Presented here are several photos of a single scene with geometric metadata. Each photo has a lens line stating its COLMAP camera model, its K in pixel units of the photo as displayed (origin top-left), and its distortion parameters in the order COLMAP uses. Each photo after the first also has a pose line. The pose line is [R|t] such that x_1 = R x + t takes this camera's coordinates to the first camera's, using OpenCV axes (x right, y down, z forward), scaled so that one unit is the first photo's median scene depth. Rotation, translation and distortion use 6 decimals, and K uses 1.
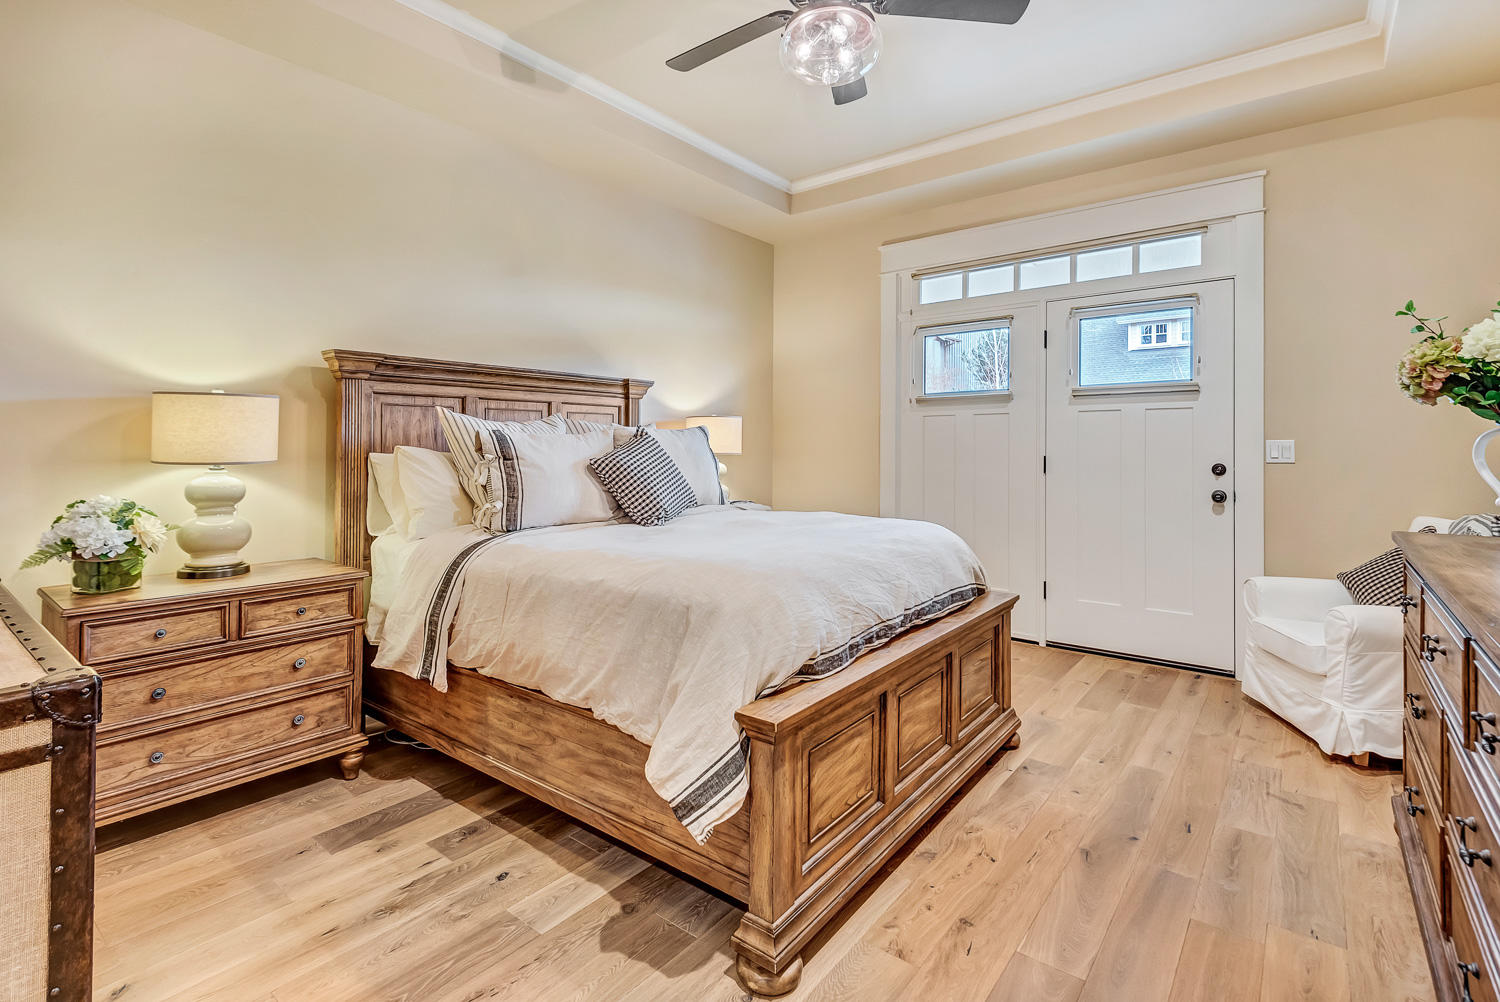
lens RADIAL K [[712.8, 0, 745.4], [0, 712.8, 449.4], [0, 0, 1]] dist [-0.001324, -0.000512]
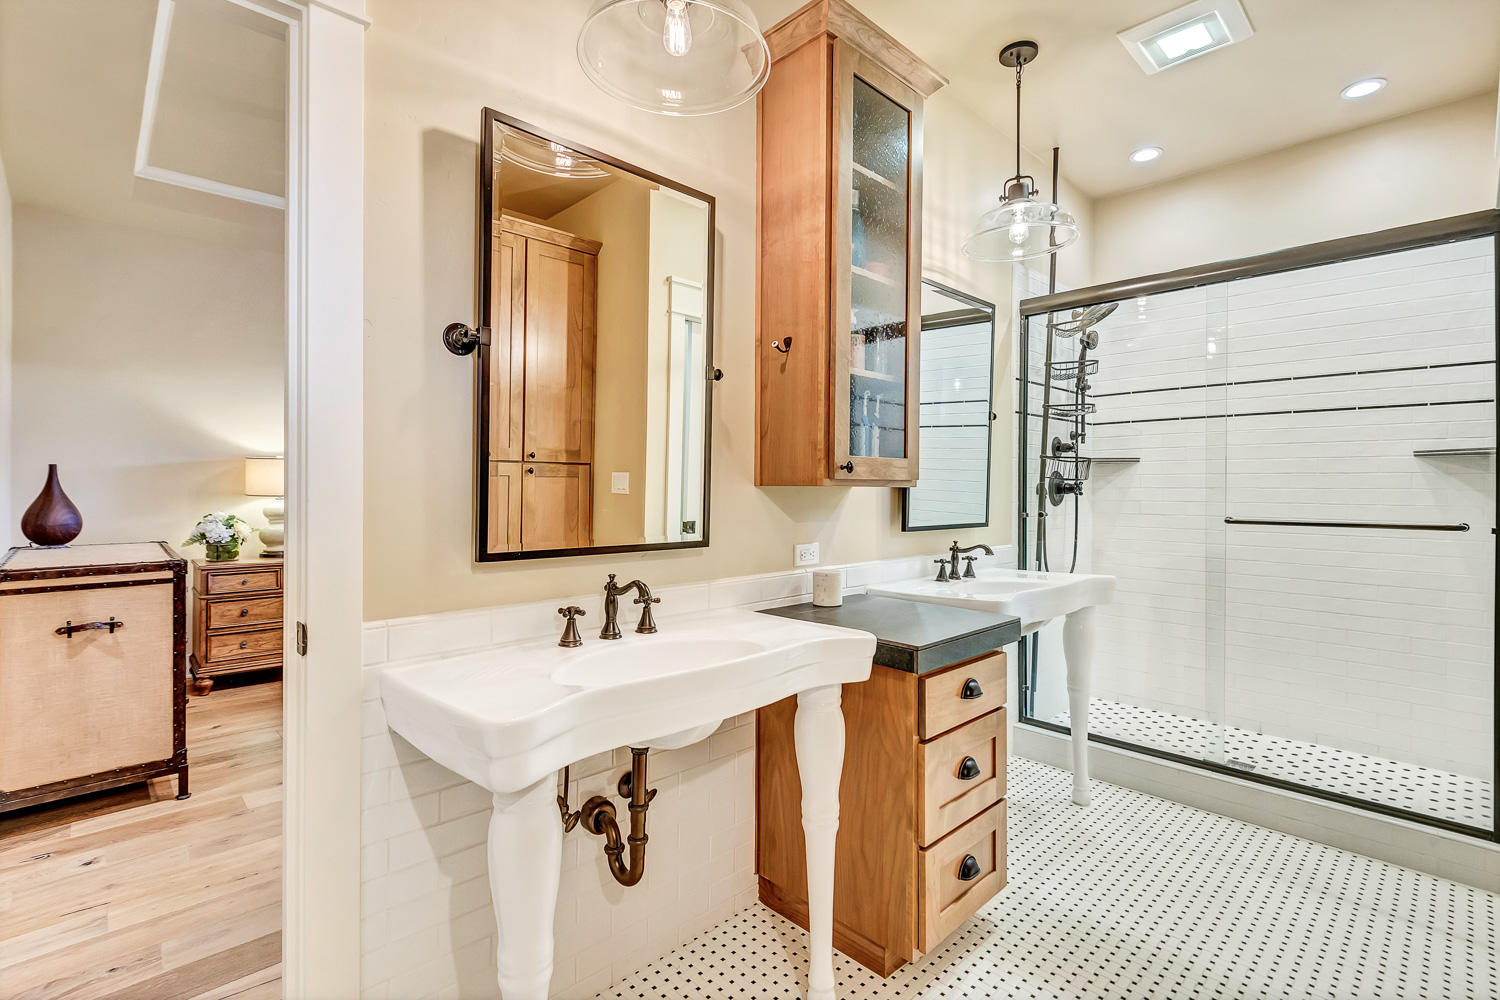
lens RADIAL K [[692.2, 0, 739.9], [0, 692.2, 486.7], [0, 0, 1]] dist [0.003034, -0.000450]
pose [[0.989450, 0.001482, -0.144867, 0.817897], [-0.000594, 0.999981, 0.006169, -0.018360], [0.144874, -0.006017, 0.989432, -0.706447]]
